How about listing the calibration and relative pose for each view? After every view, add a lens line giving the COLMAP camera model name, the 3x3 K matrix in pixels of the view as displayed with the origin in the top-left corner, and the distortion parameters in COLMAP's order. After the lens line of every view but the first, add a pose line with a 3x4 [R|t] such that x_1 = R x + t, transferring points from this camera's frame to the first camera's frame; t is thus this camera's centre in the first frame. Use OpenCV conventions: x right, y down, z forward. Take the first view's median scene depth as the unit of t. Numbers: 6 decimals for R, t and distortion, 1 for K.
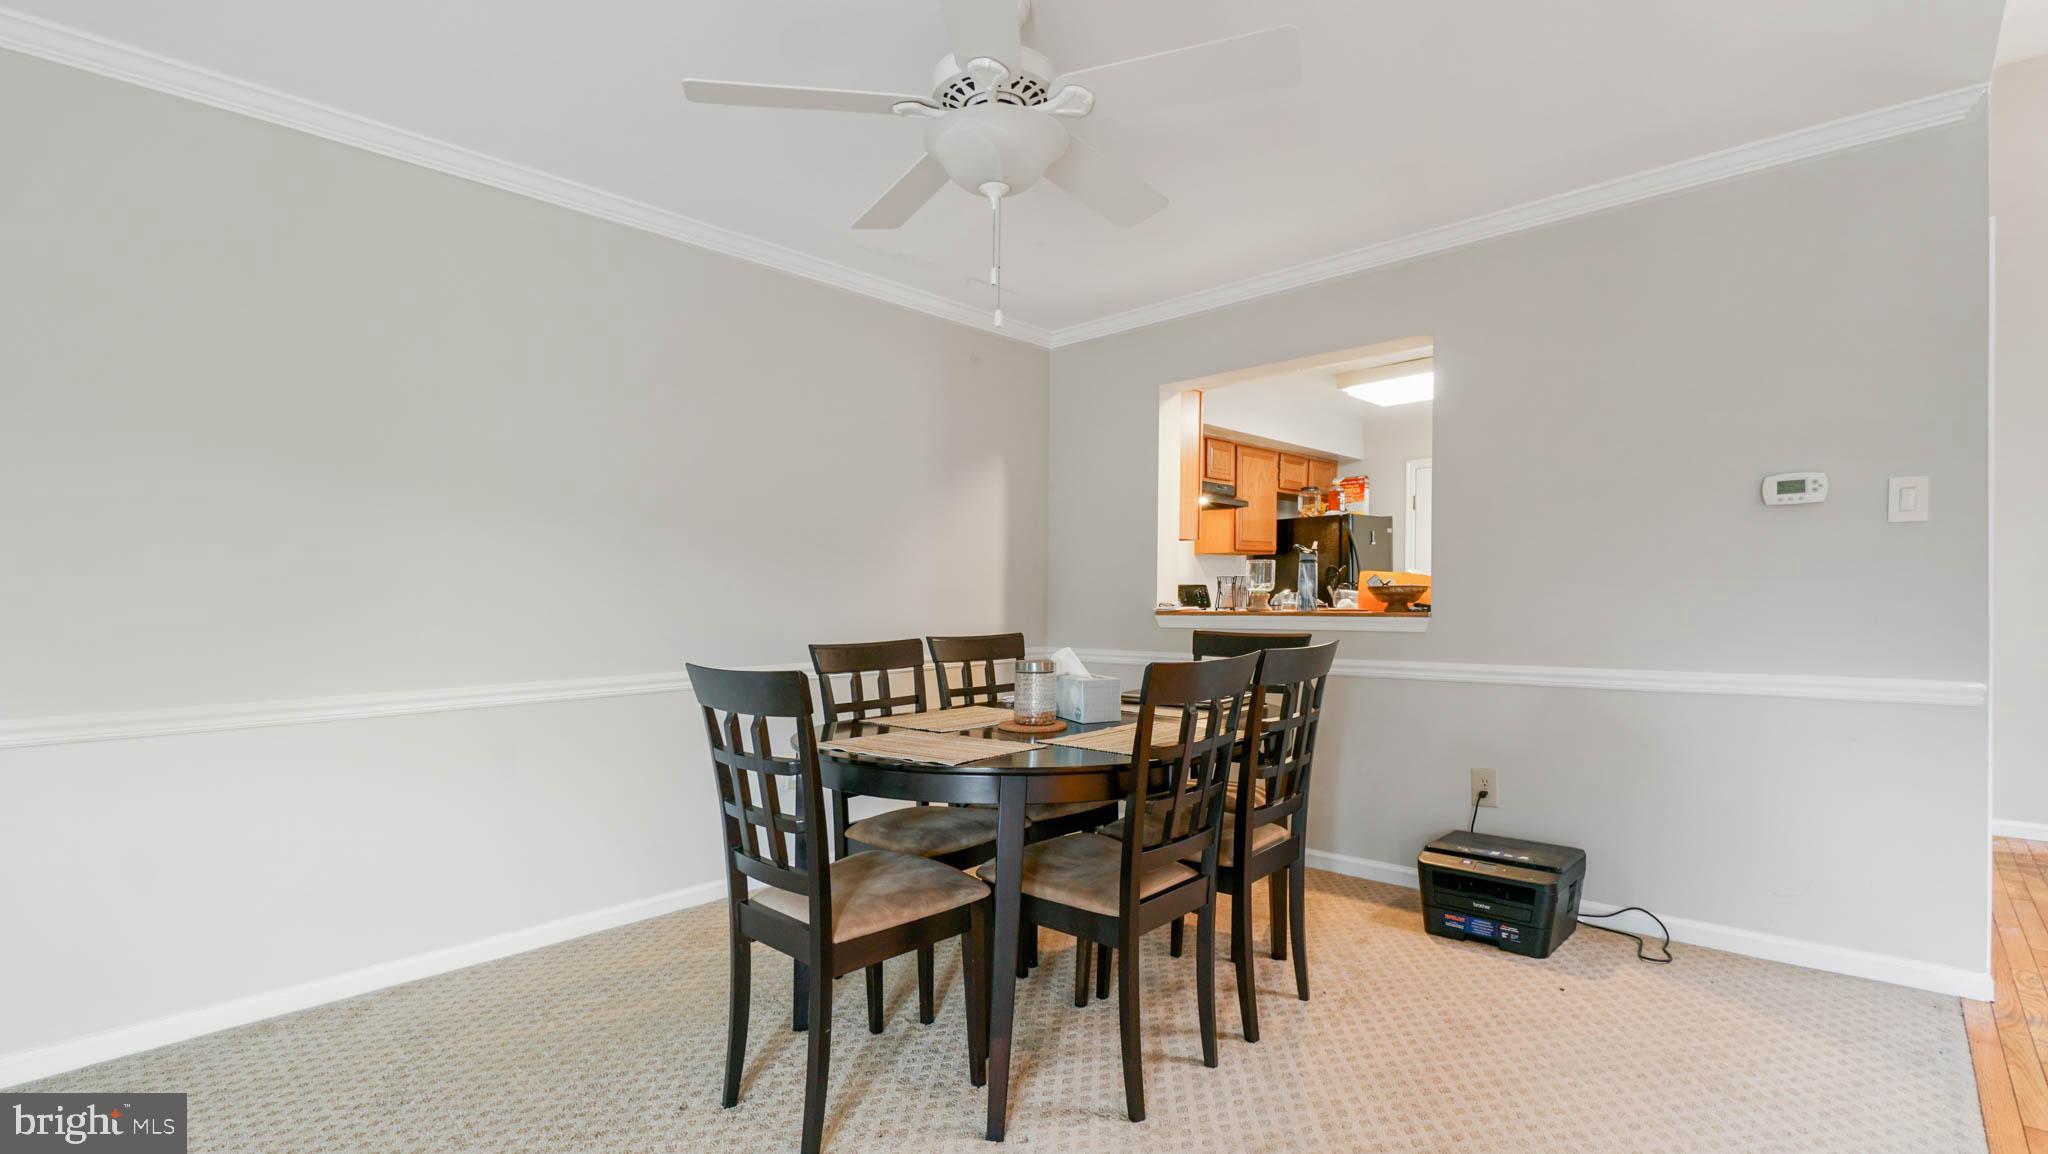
lens RADIAL K [[897.7, 0, 1024.9], [0, 897.7, 591.3], [0, 0, 1]] dist [0.002046, 0.000170]
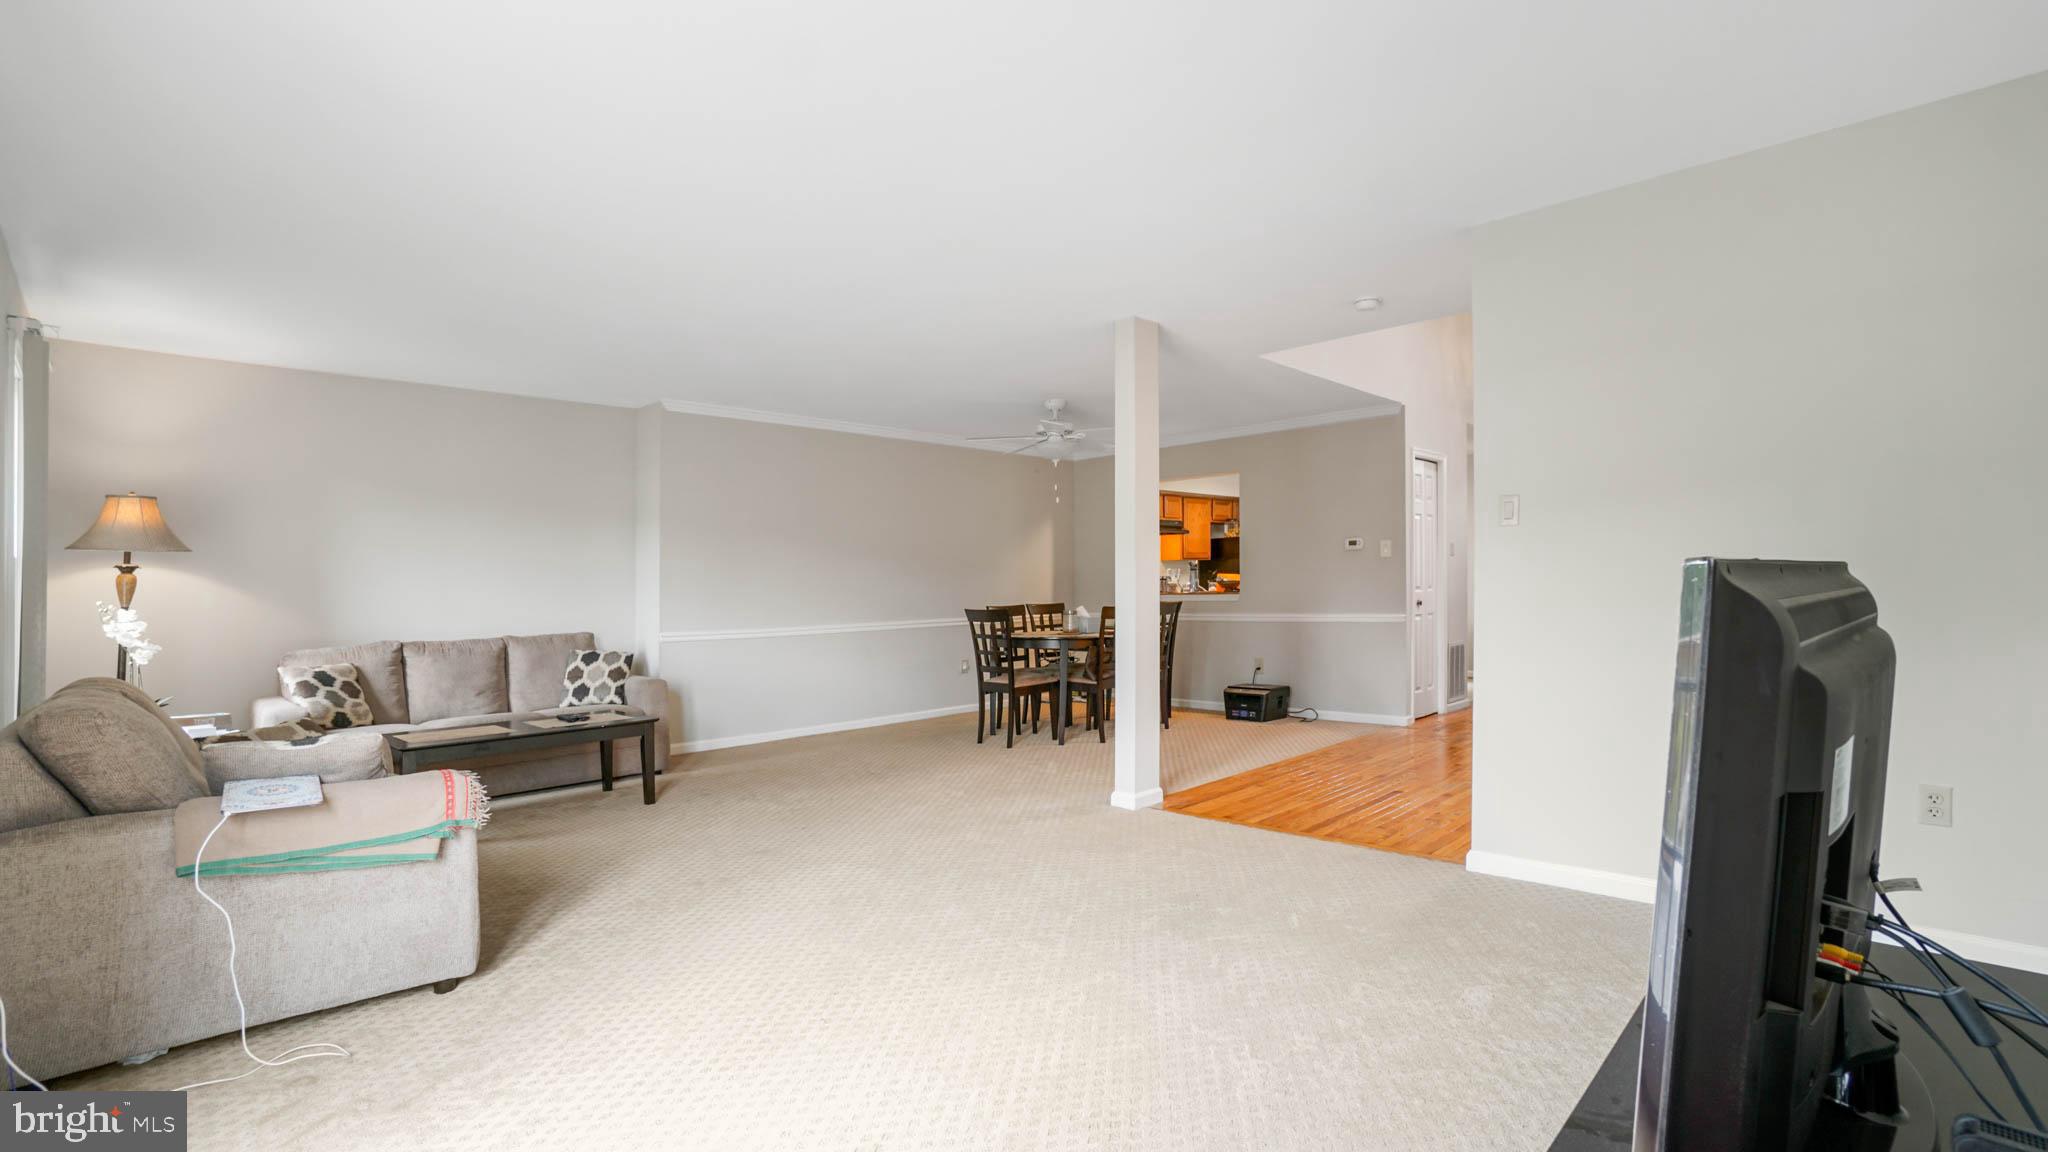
lens RADIAL K [[918.6, 0, 1026.9], [0, 918.6, 586.4], [0, 0, 1]] dist [-0.008904, -0.000333]
pose [[0.999576, -0.010335, -0.027216, -0.036089], [0.010571, 0.999908, 0.008526, -0.018735], [0.027125, -0.008810, 0.999593, -1.510993]]
